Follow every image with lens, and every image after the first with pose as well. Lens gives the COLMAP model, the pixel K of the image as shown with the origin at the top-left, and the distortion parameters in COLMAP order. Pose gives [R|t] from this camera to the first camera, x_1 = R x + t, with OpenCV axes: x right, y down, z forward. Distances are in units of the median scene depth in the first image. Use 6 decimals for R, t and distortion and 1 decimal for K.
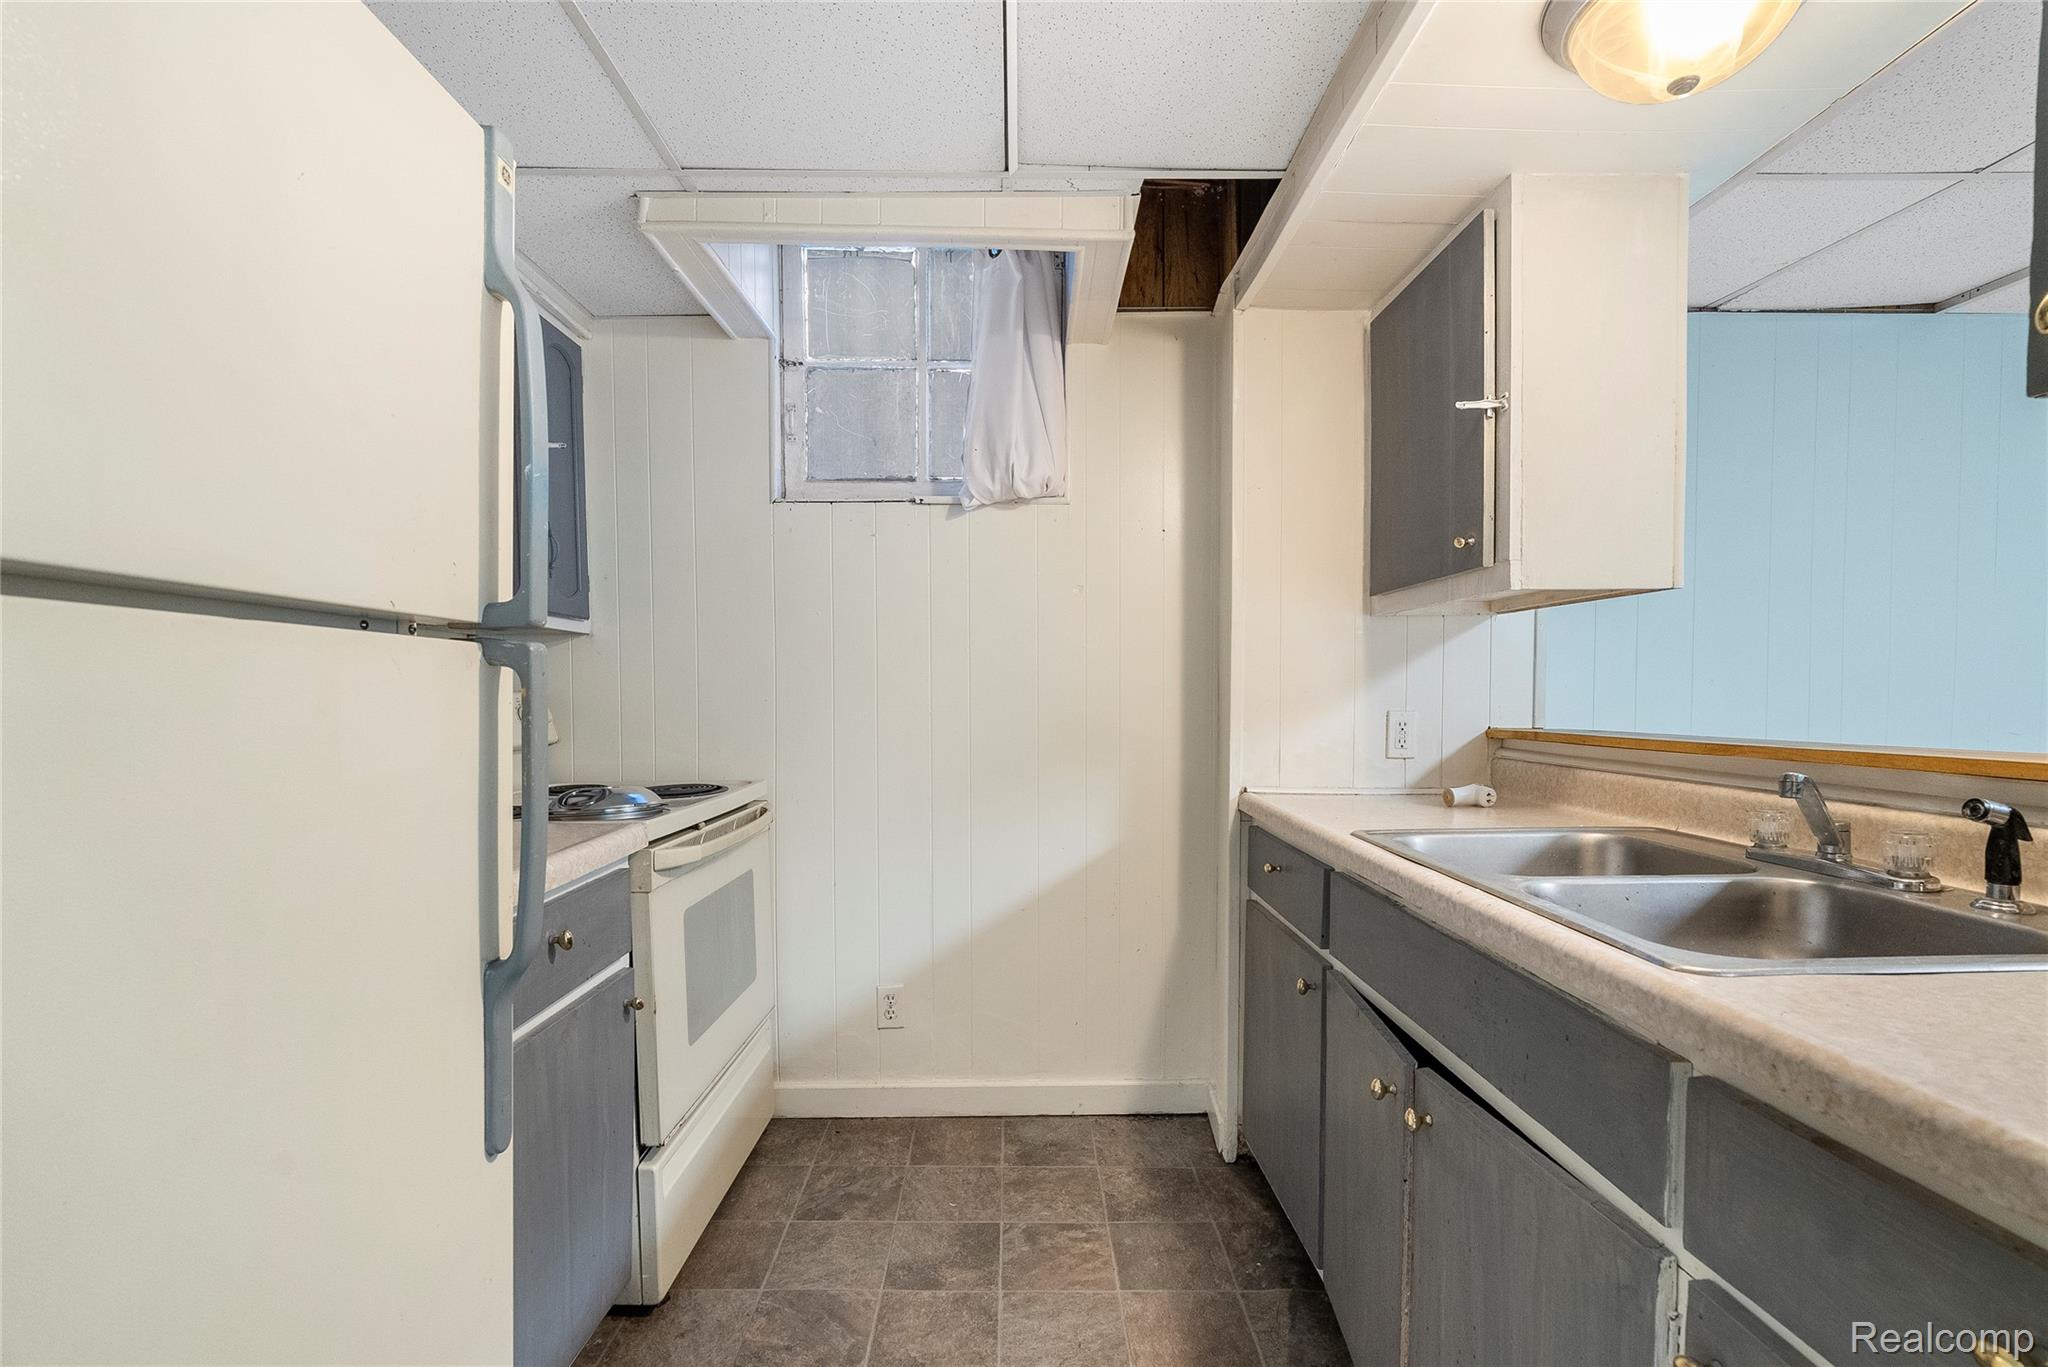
lens RADIAL K [[926.0, 0, 1031.4], [0, 926.0, 681.9], [0, 0, 1]] dist [-0.002846, 0.000916]
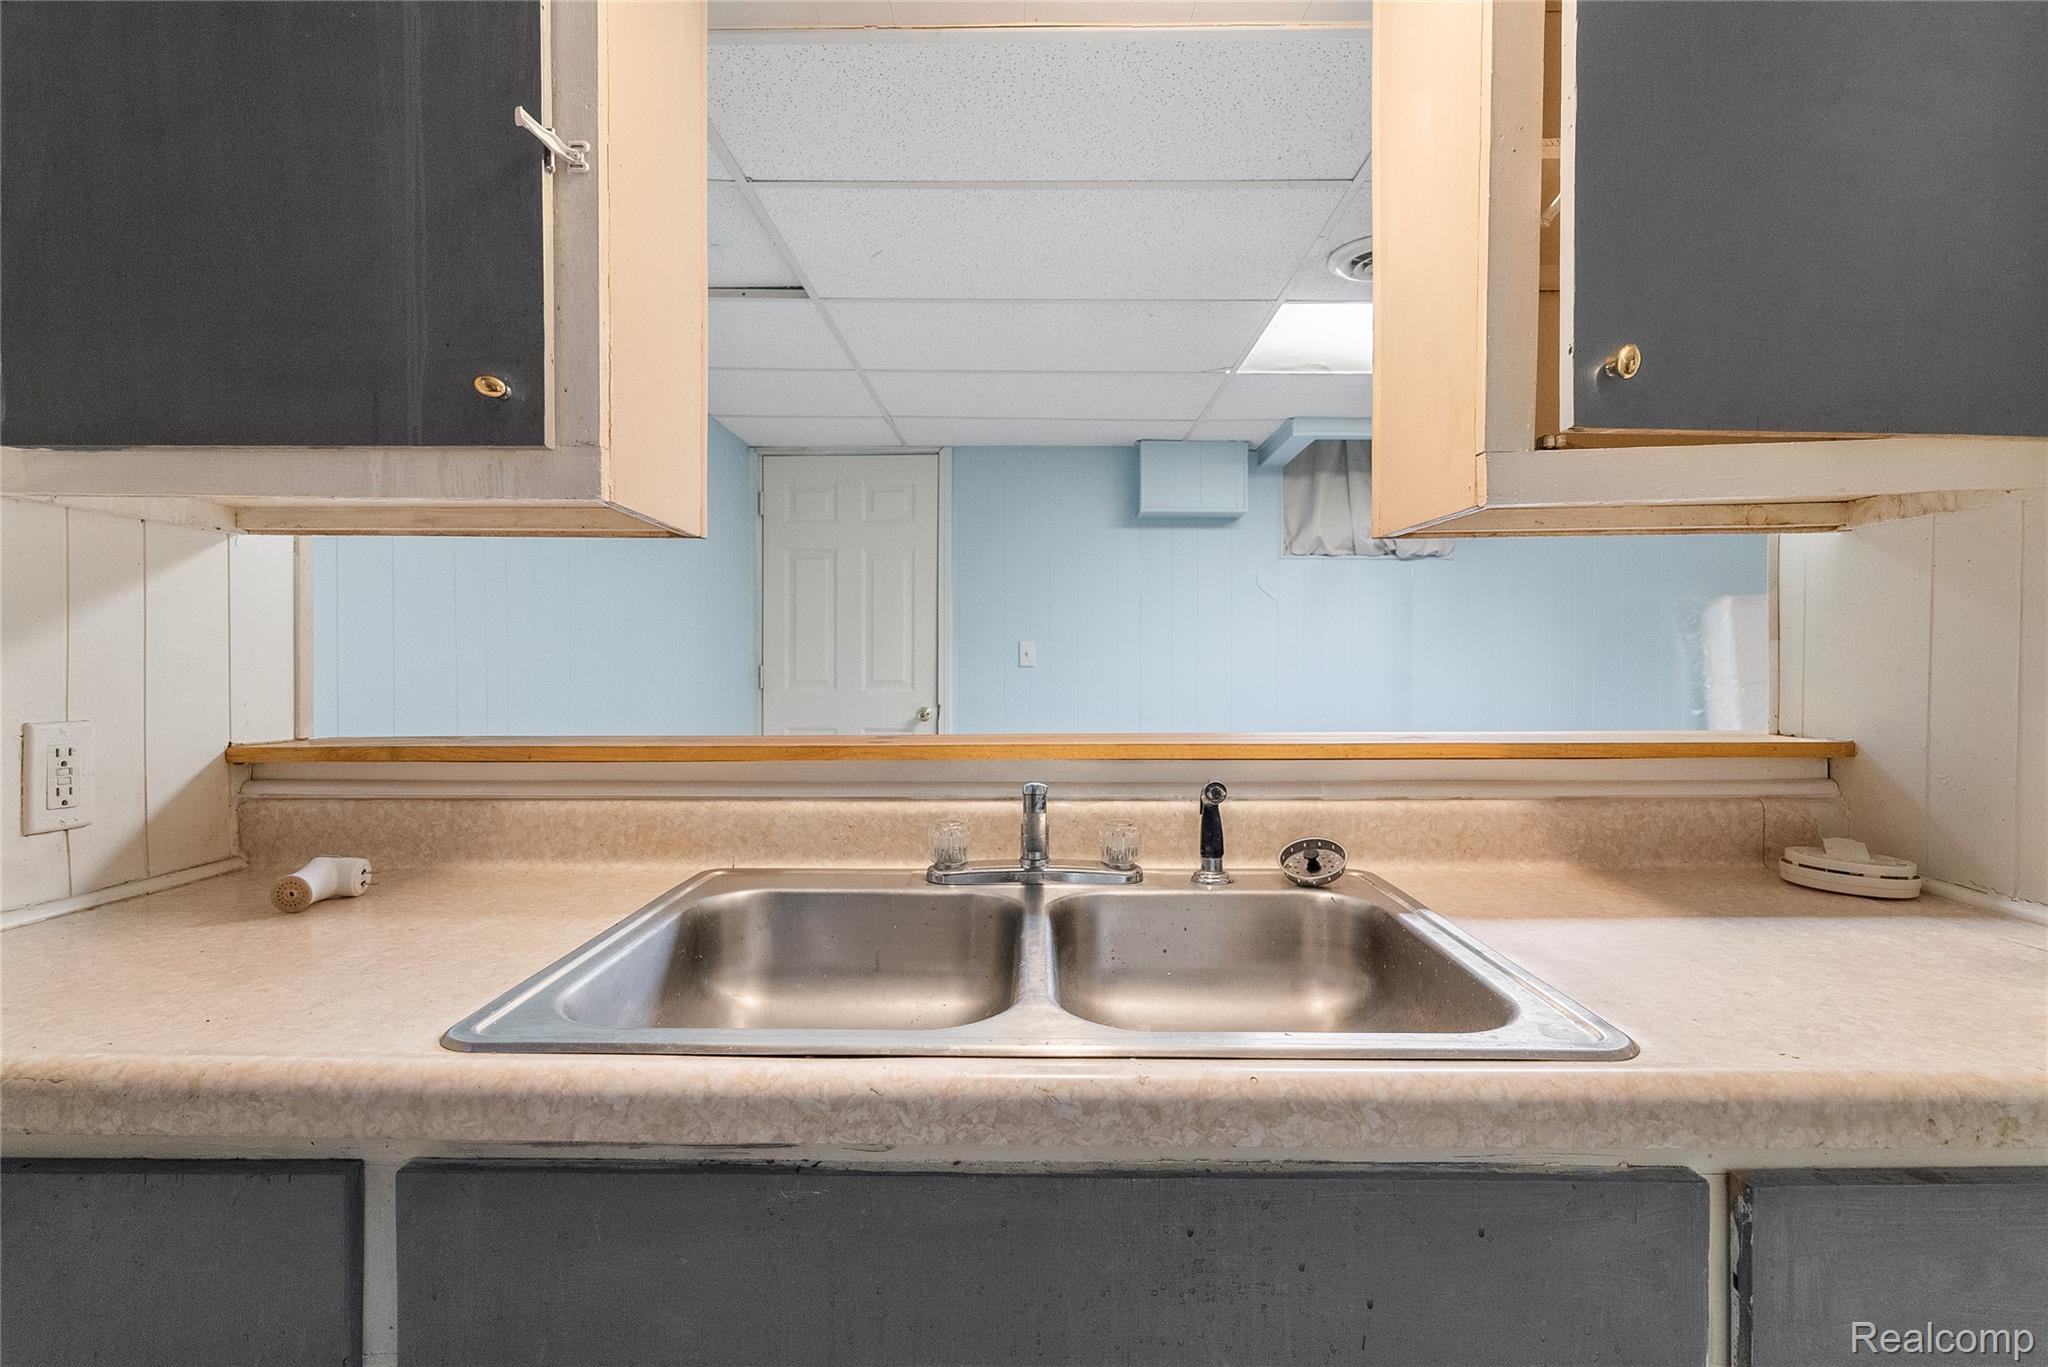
lens RADIAL K [[926.0, 0, 1031.4], [0, 926.0, 681.9], [0, 0, 1]] dist [-0.002846, 0.000916]
pose [[0.025655, -0.007180, 0.999645, -0.036252], [-0.015469, 0.999852, 0.007578, 0.002519], [-0.999551, -0.015658, 0.025540, 0.728269]]
